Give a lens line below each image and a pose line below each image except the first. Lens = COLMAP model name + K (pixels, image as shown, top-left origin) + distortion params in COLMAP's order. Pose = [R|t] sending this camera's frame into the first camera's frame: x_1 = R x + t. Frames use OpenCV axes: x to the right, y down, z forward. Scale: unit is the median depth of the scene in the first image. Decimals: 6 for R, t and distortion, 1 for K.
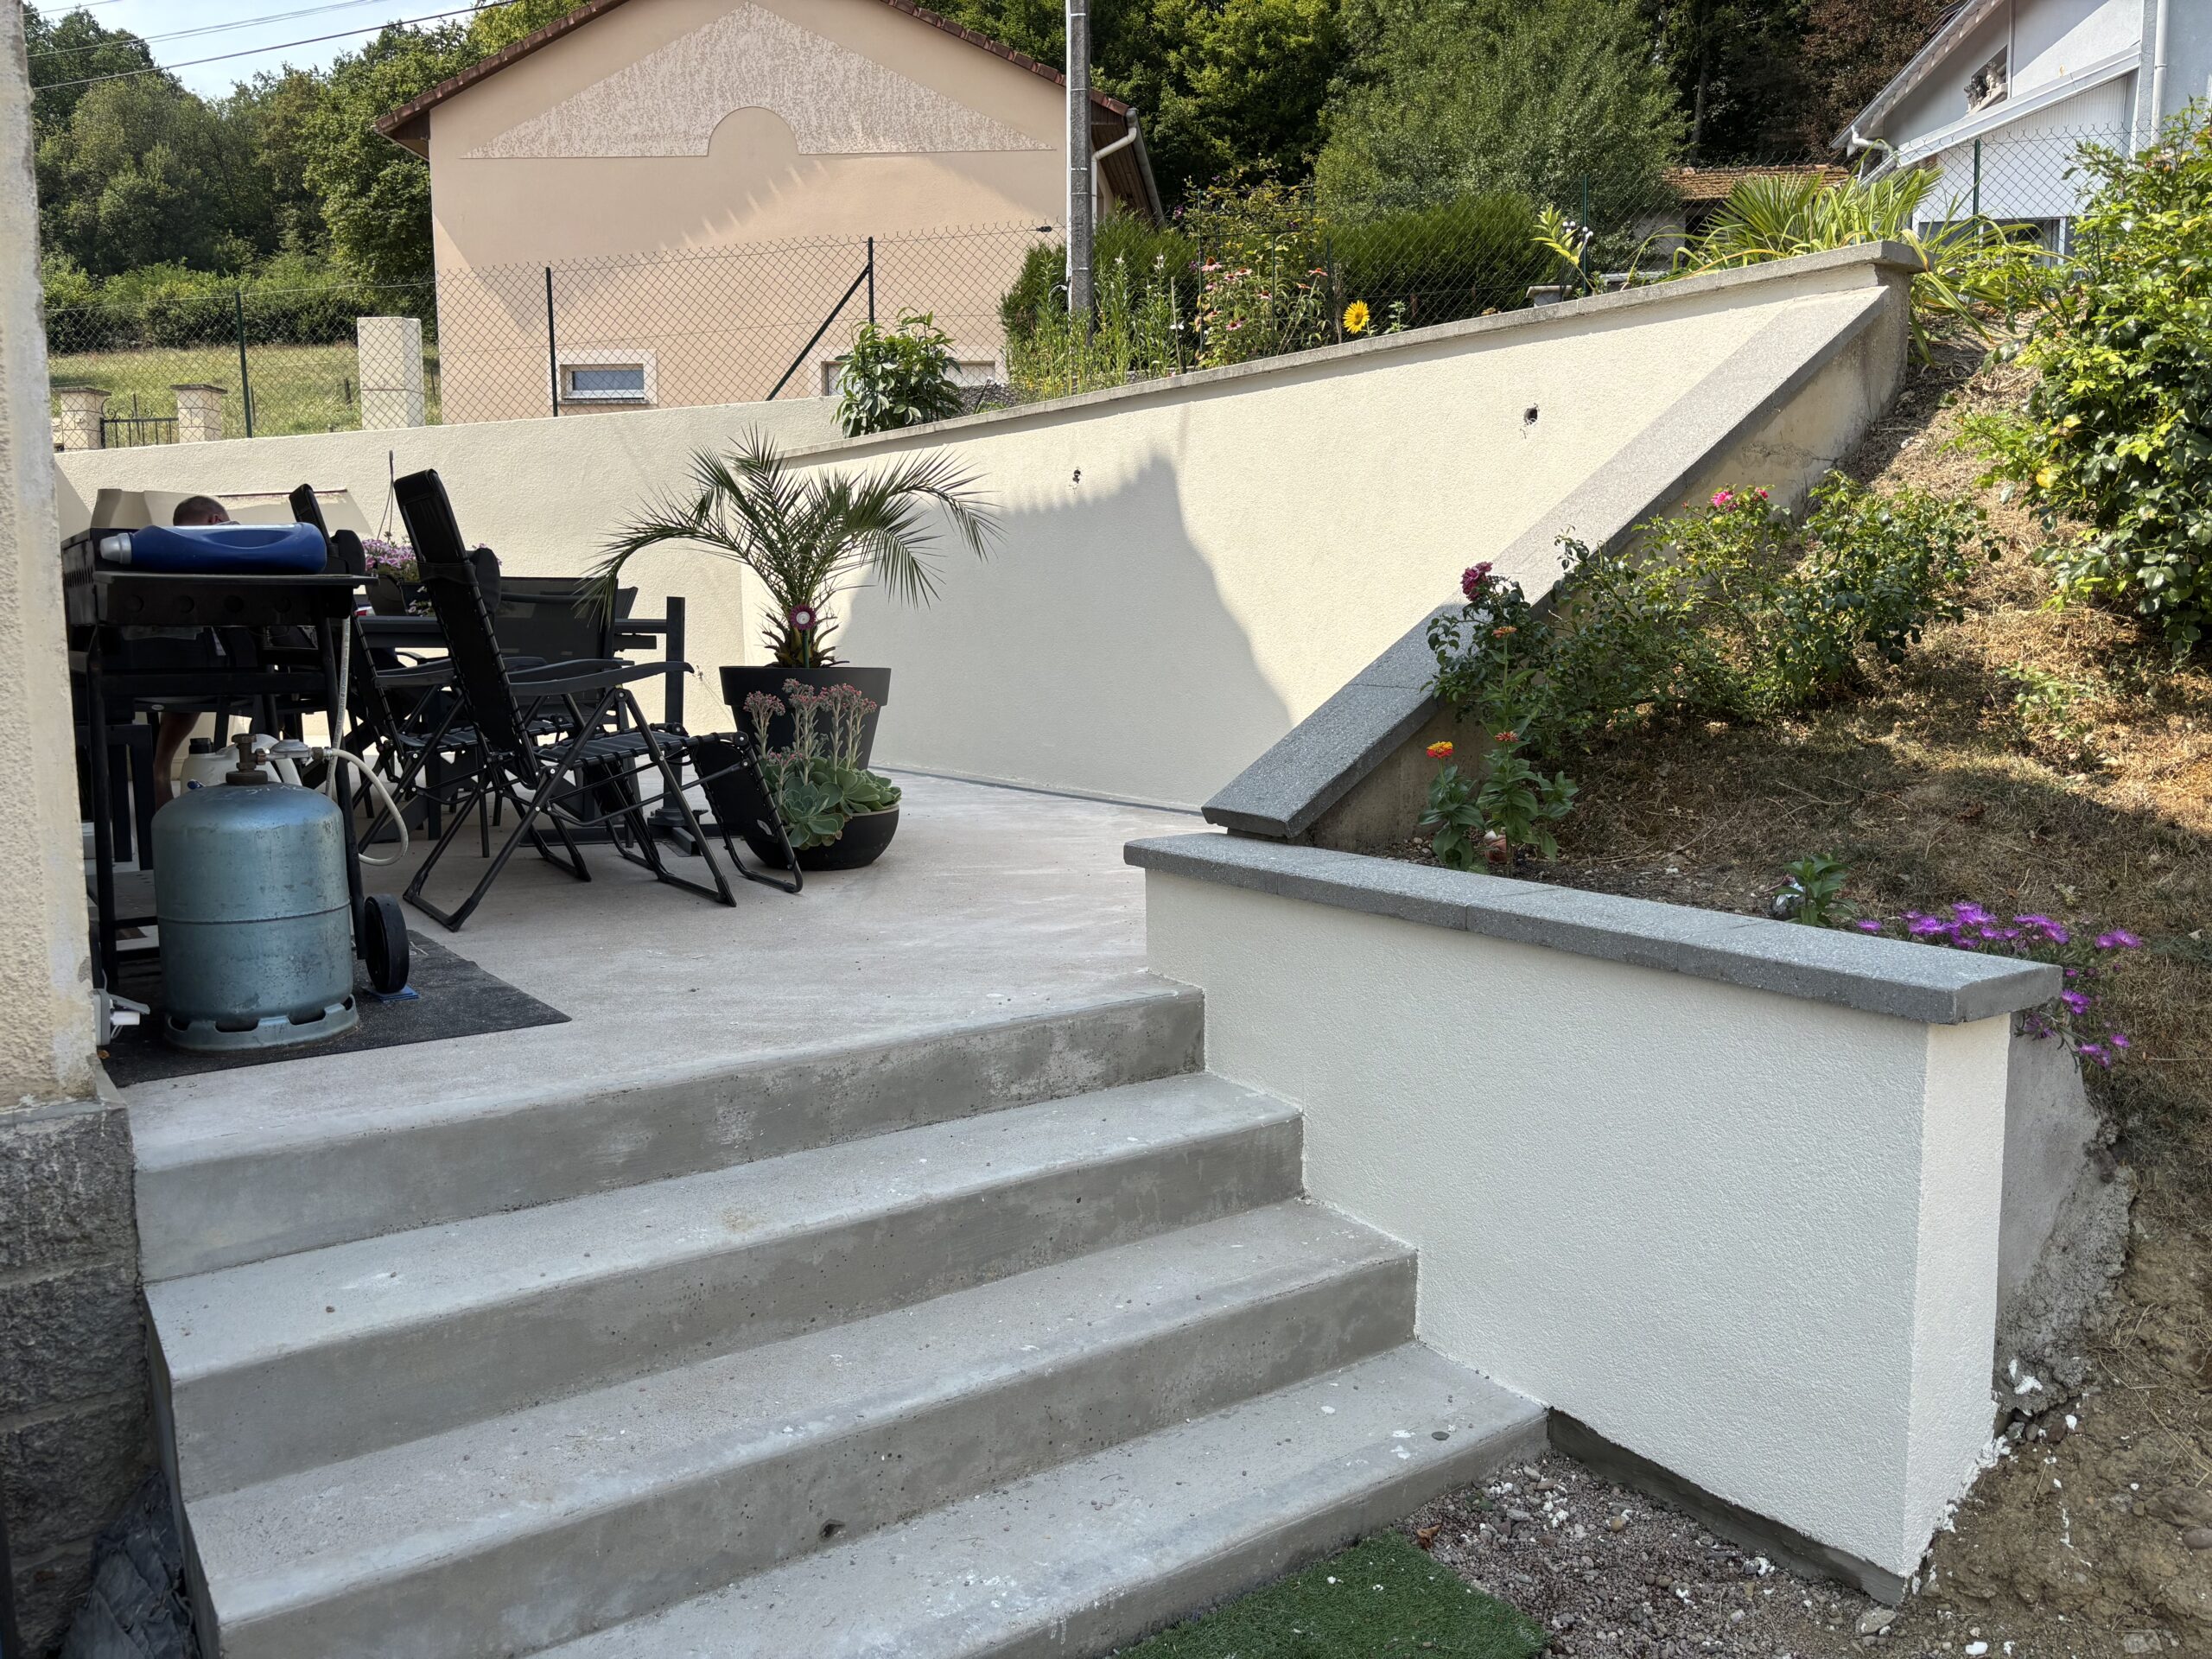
lens RADIAL K [[1733.5, 0, 1142.8], [0, 1733.5, 869.4], [0, 0, 1]] dist [0.061833, -0.054045]
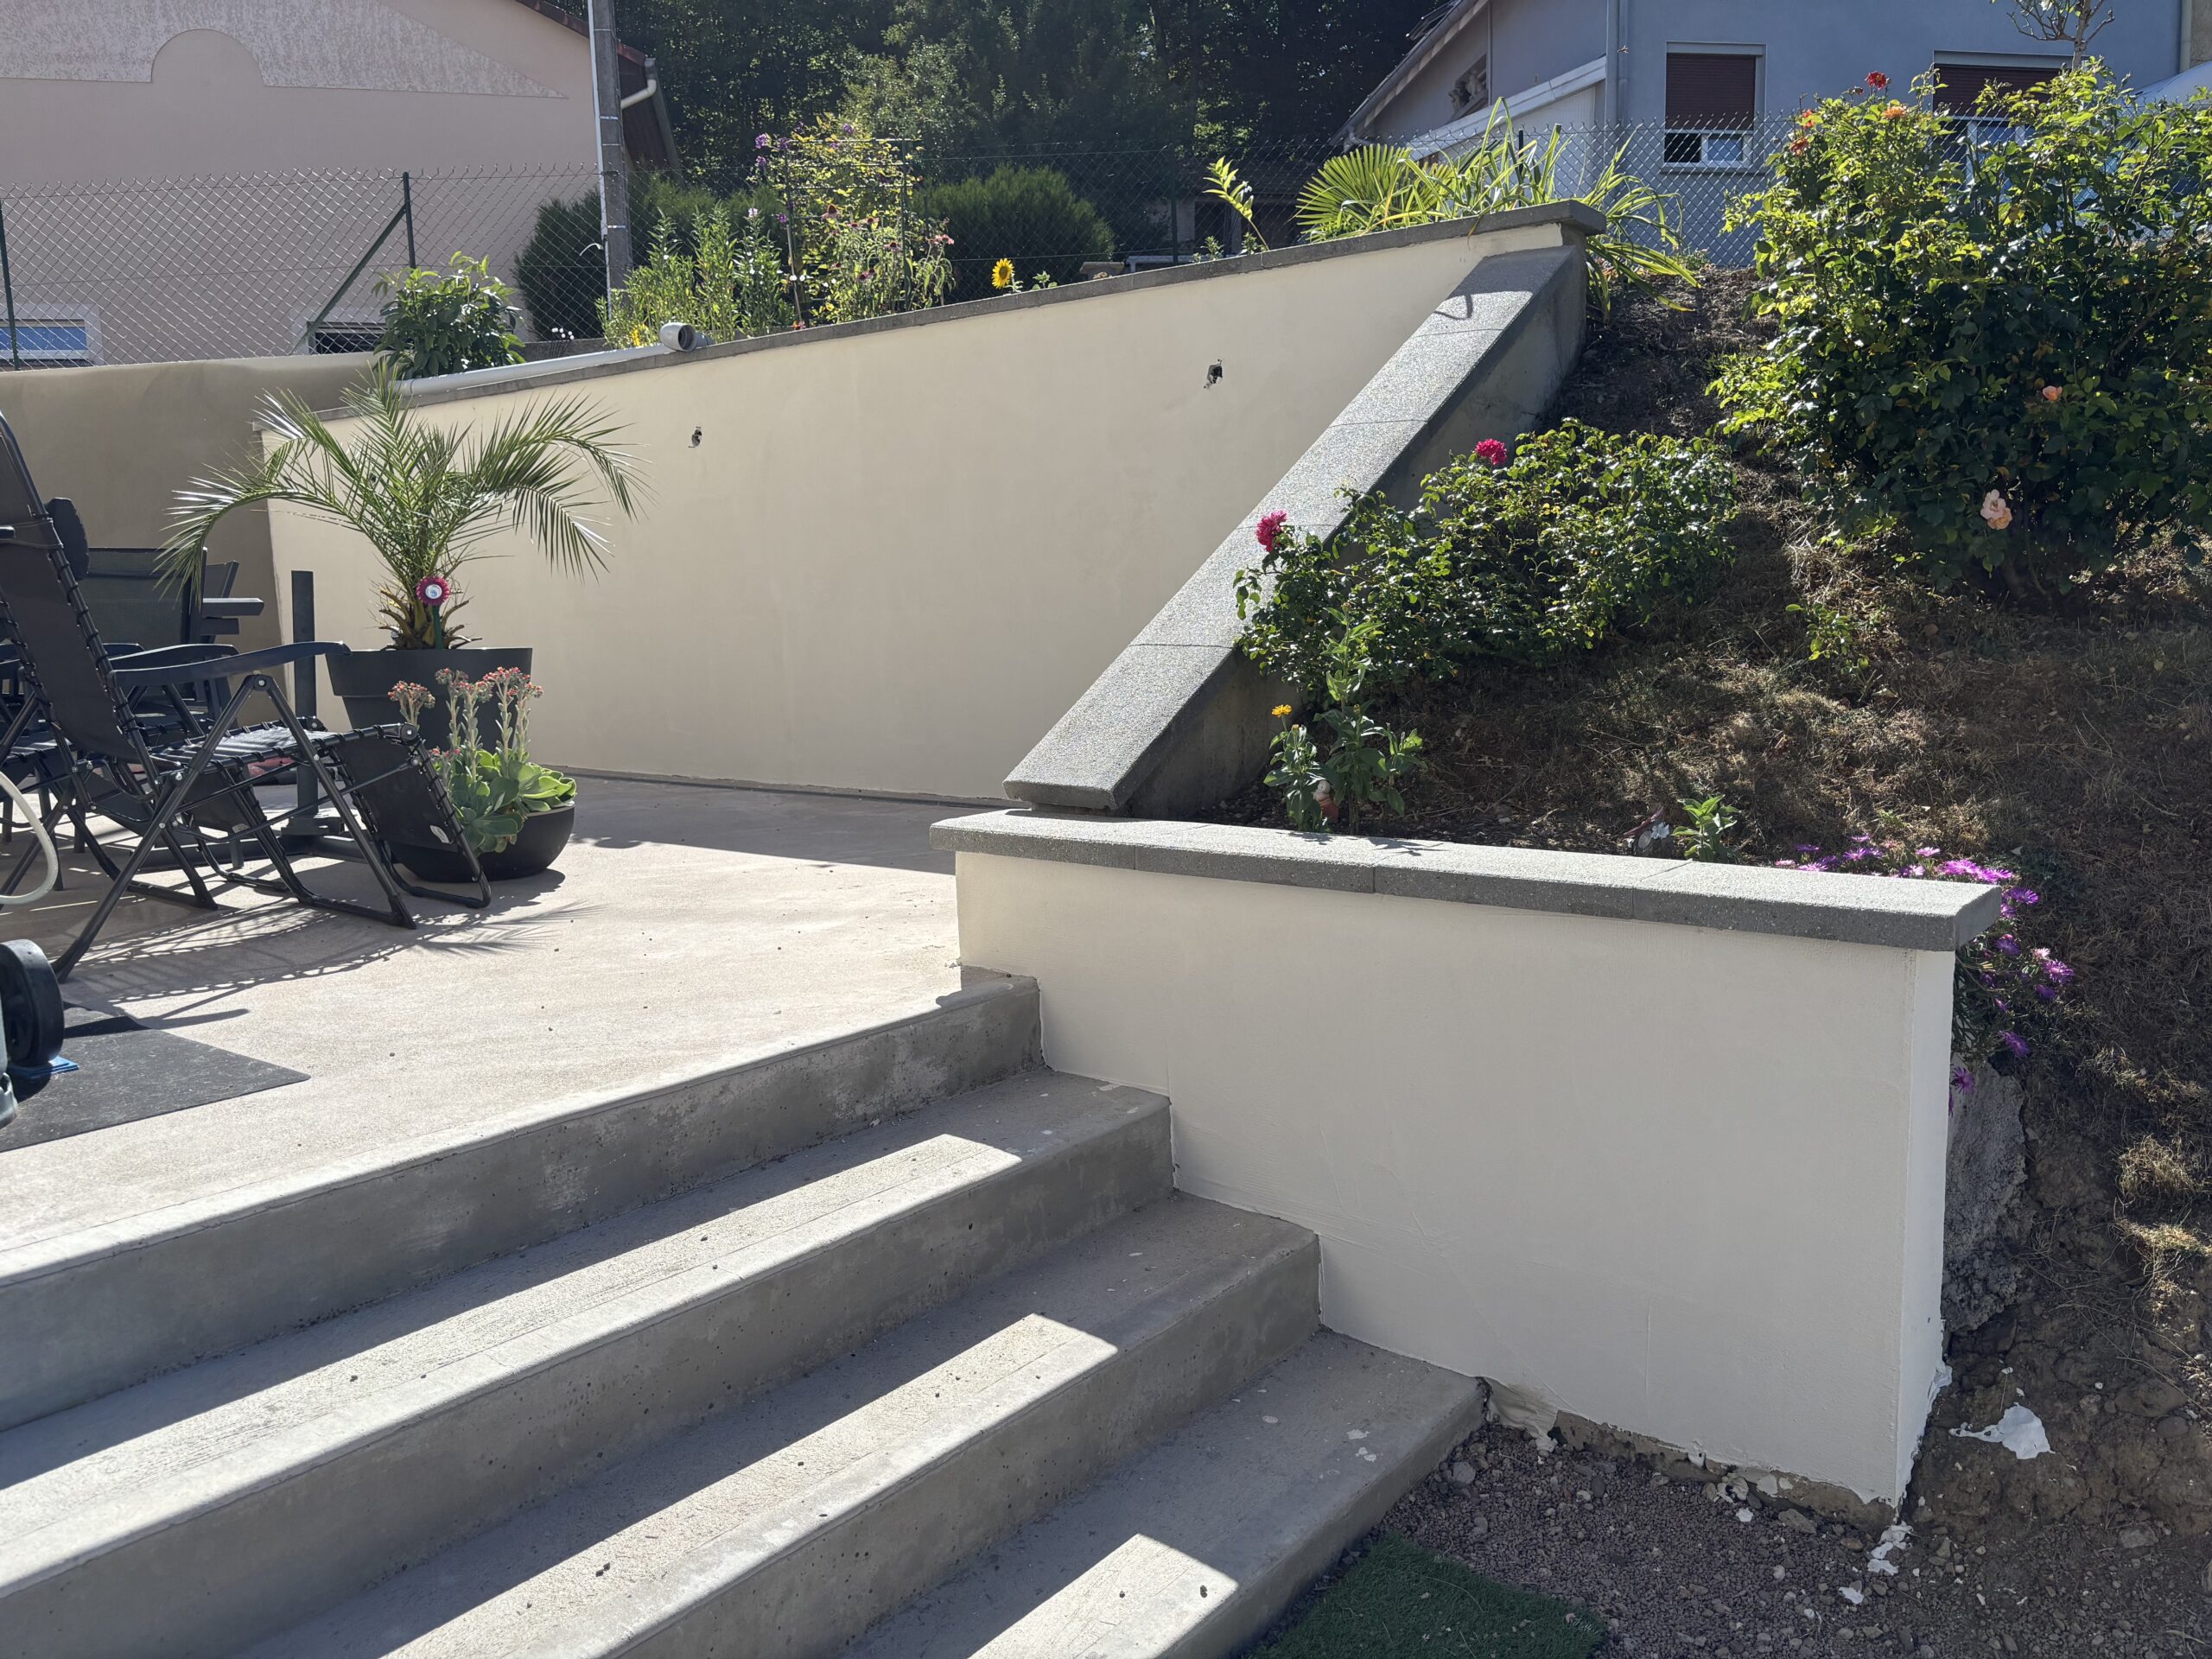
lens RADIAL K [[1733.5, 0, 1142.8], [0, 1733.5, 869.4], [0, 0, 1]] dist [0.061833, -0.054045]
pose [[0.963458, -0.063371, 0.260254, -0.142731], [0.060502, 0.997987, 0.019028, -0.003055], [-0.260936, -0.002587, 0.965353, 0.096513]]
